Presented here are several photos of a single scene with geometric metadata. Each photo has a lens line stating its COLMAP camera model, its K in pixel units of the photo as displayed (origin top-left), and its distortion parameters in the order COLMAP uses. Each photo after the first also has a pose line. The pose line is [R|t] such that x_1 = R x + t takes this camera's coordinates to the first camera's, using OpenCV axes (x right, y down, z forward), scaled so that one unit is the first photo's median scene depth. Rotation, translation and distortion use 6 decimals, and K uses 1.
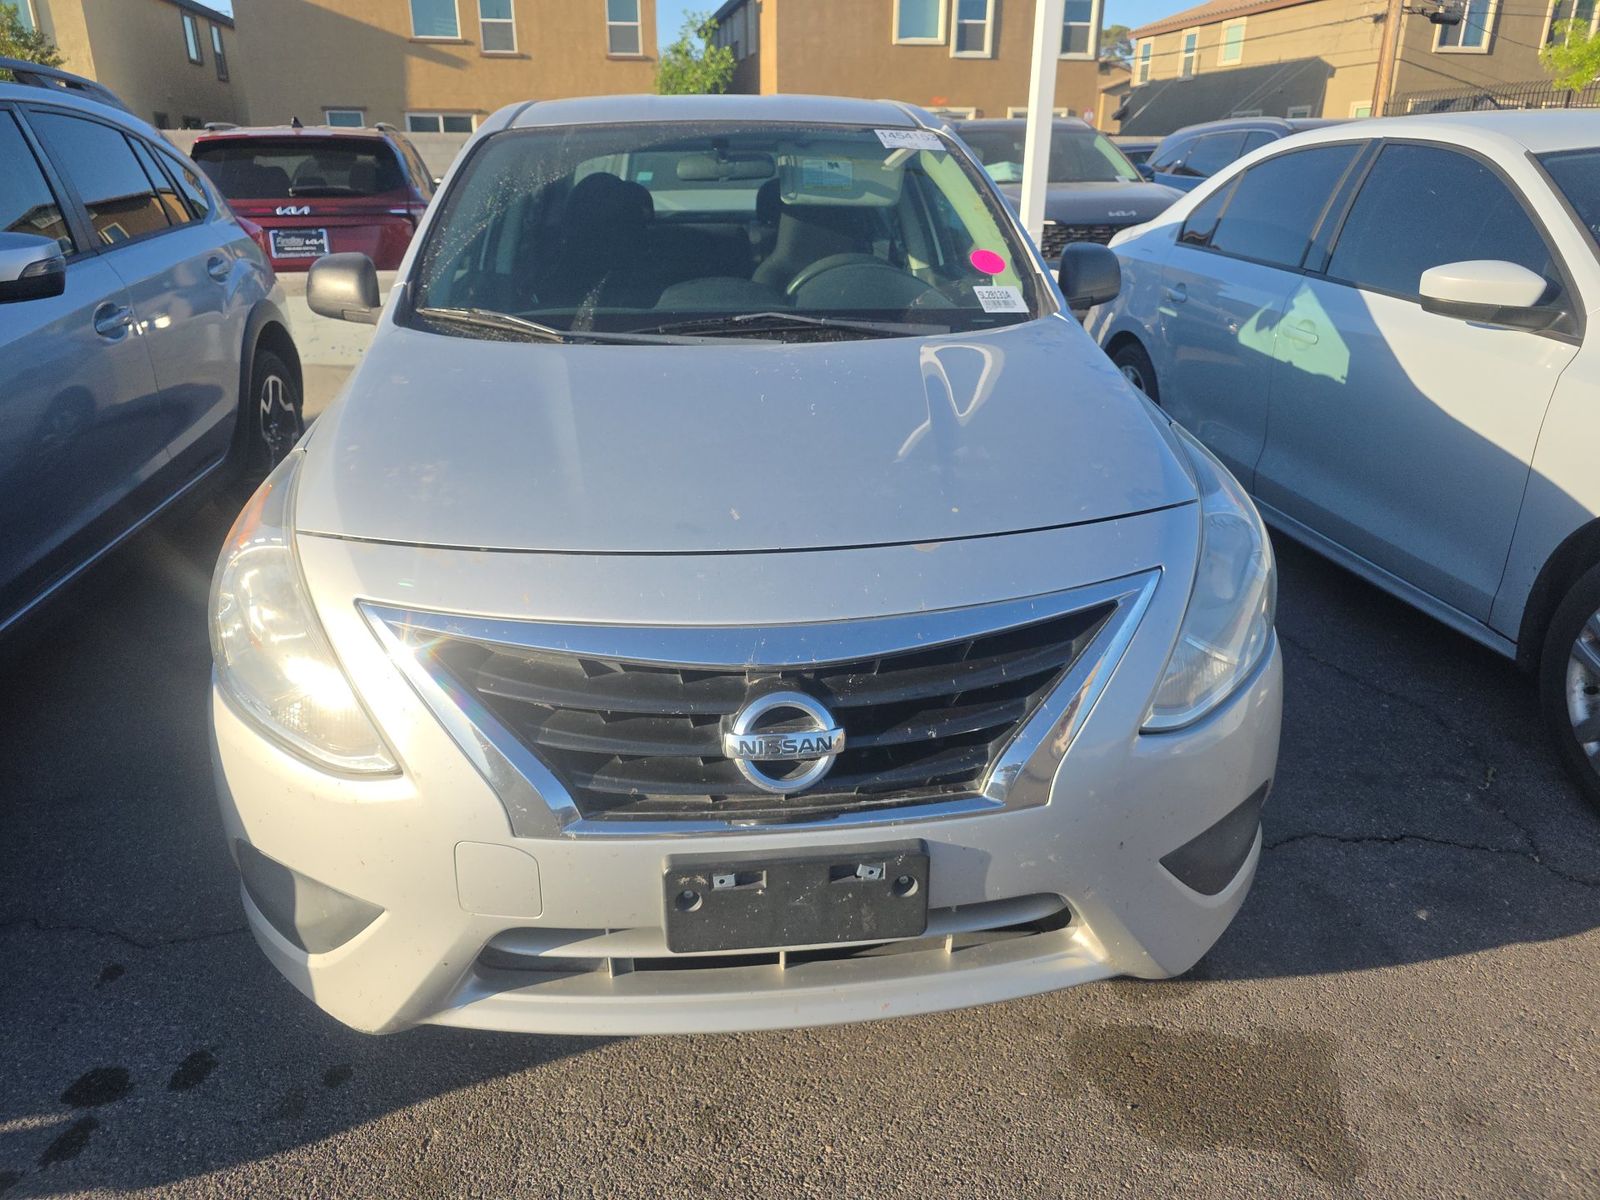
lens RADIAL K [[1086.7, 0, 775.6], [0, 1086.7, 591.3], [0, 0, 1]] dist [0.029390, -0.030089]
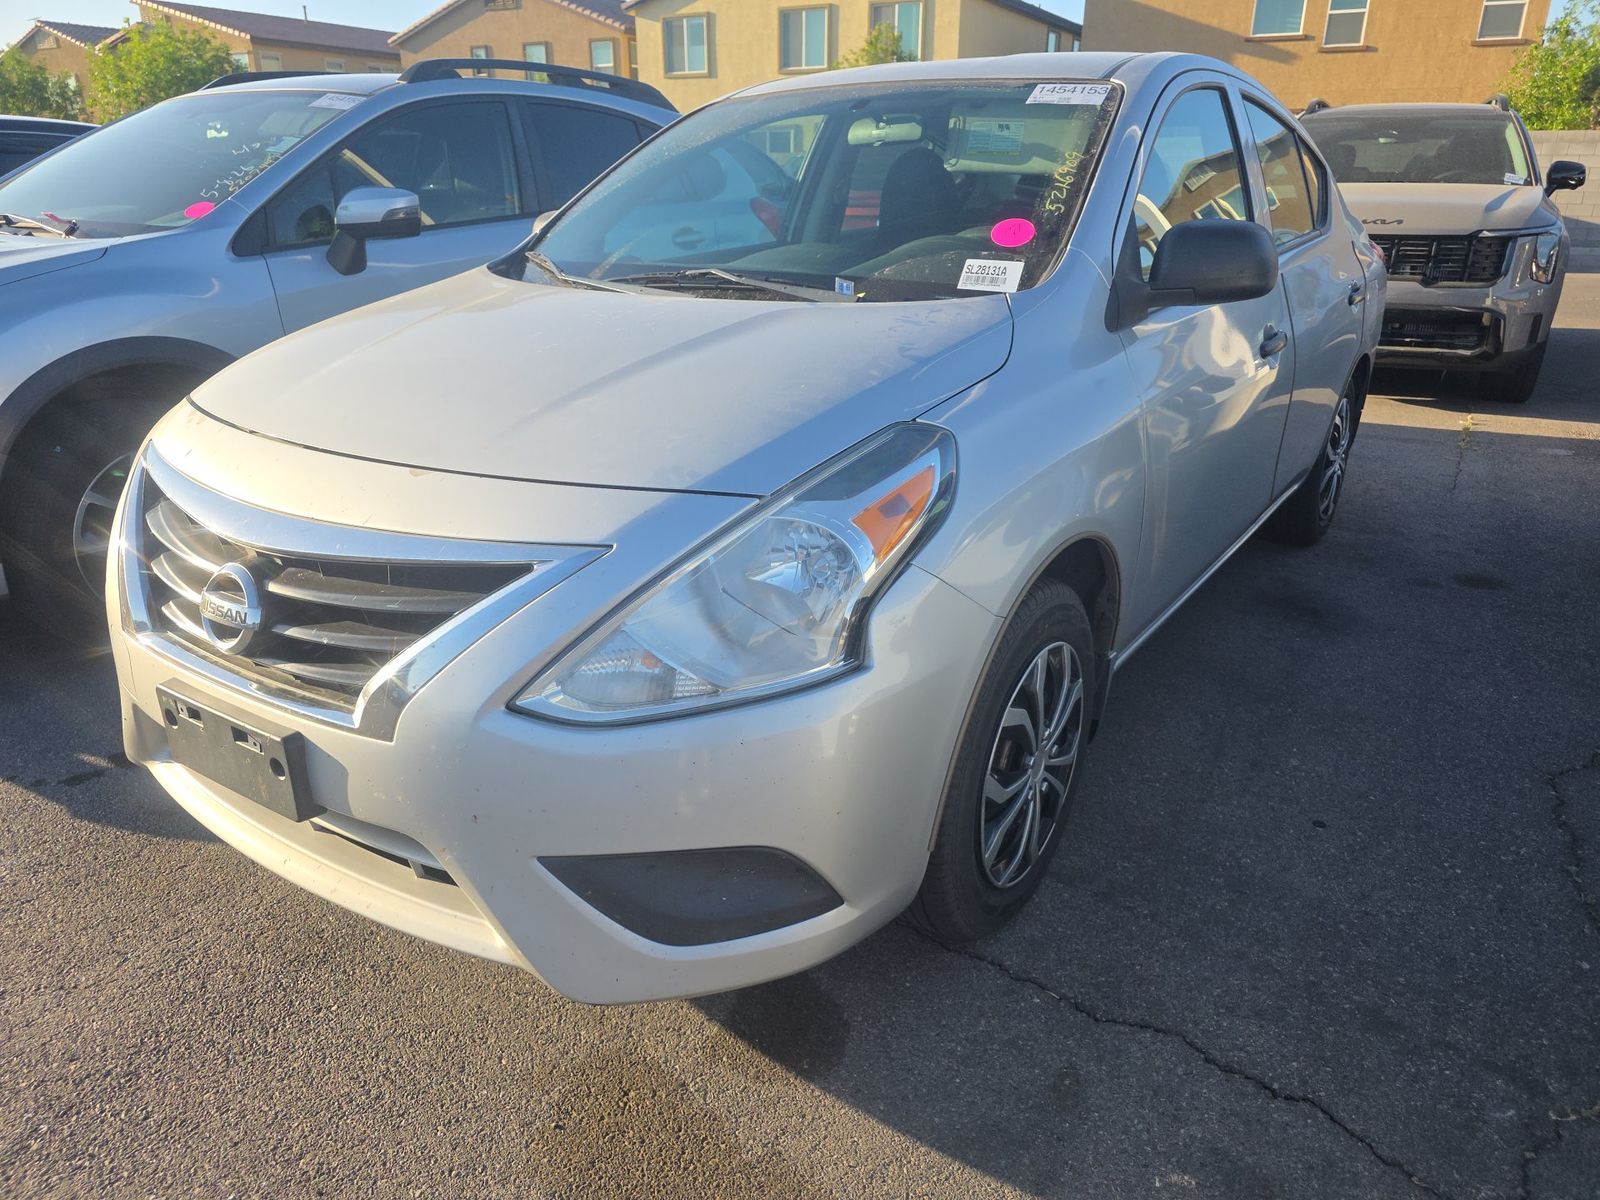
lens RADIAL K [[1086.5, 0, 788.8], [0, 1086.5, 606.6], [0, 0, 1]] dist [0.034322, -0.033685]
pose [[0.774991, 0.236211, -0.586168, 0.534232], [-0.232219, 0.969074, 0.083488, -0.043774], [0.587761, 0.071417, 0.805876, 0.202319]]
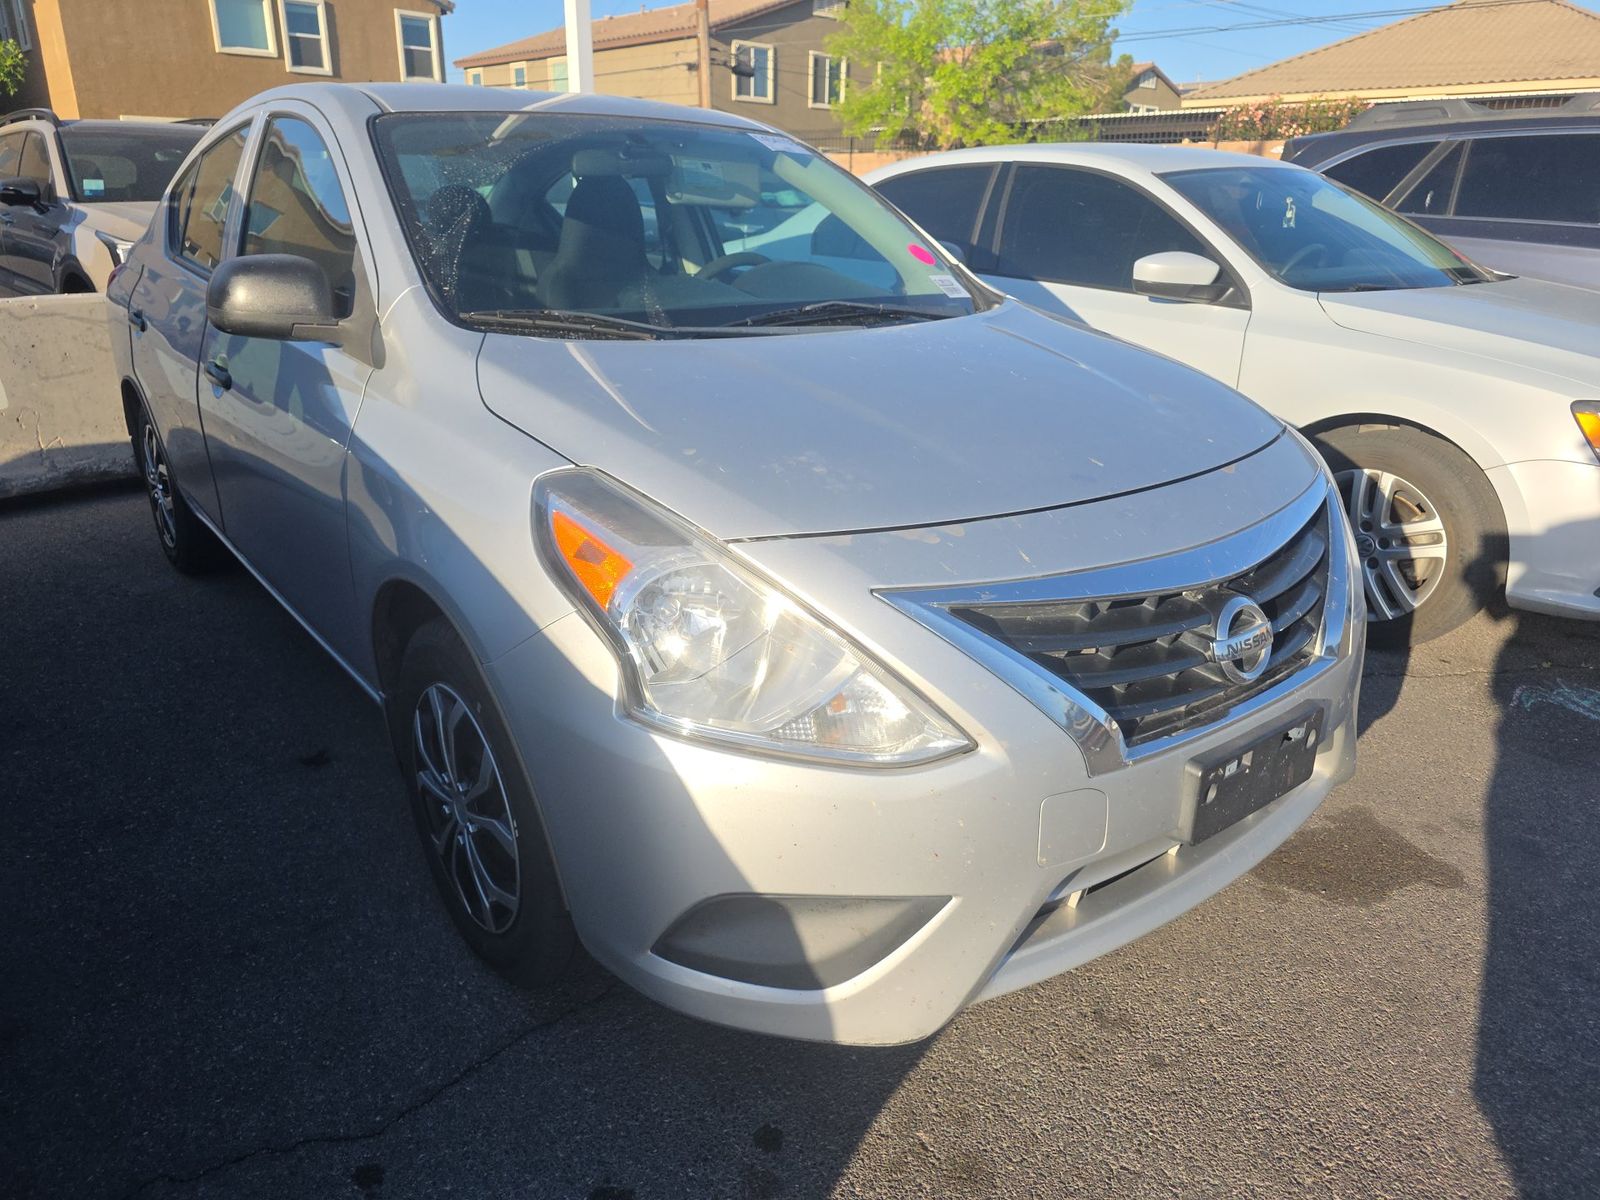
lens RADIAL K [[1086.5, 0, 788.8], [0, 1086.5, 606.6], [0, 0, 1]] dist [0.034322, -0.033685]
pose [[0.839608, -0.176348, 0.513771, -0.476270], [0.181804, 0.982515, 0.040136, -0.015064], [-0.511866, 0.059707, 0.856988, 0.115450]]
